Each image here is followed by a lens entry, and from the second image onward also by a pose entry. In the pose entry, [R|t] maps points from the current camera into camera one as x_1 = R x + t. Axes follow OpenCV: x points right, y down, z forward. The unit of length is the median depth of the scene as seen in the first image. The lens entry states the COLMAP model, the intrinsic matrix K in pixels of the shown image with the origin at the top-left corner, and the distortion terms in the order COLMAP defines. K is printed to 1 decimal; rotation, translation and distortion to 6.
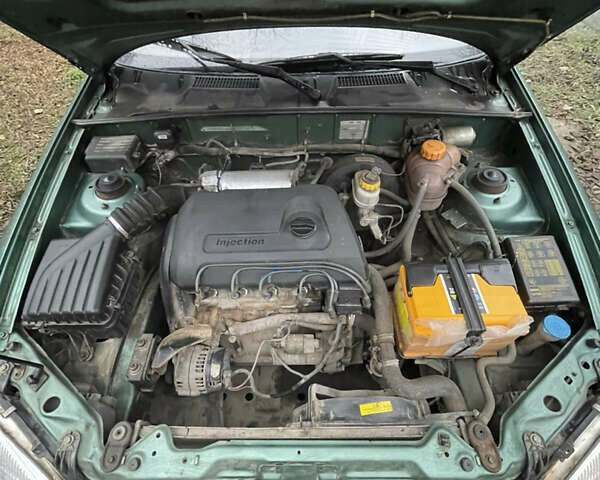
lens RADIAL K [[325.3, 0, 300.0], [0, 325.3, 240.0], [0, 0, 1]] dist [-0.010806, 0.000788]
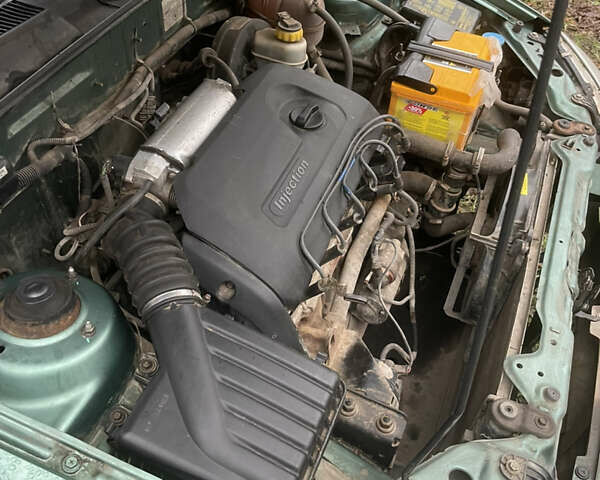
lens RADIAL K [[608.7, 0, 300.0], [0, 608.7, 240.0], [0, 0, 1]] dist [0.004499, 0.006605]
pose [[0.383902, -0.651124, 0.654719, -0.936381], [0.686033, 0.675719, 0.269746, -0.205352], [-0.618044, 0.345603, 0.706102, 0.168306]]
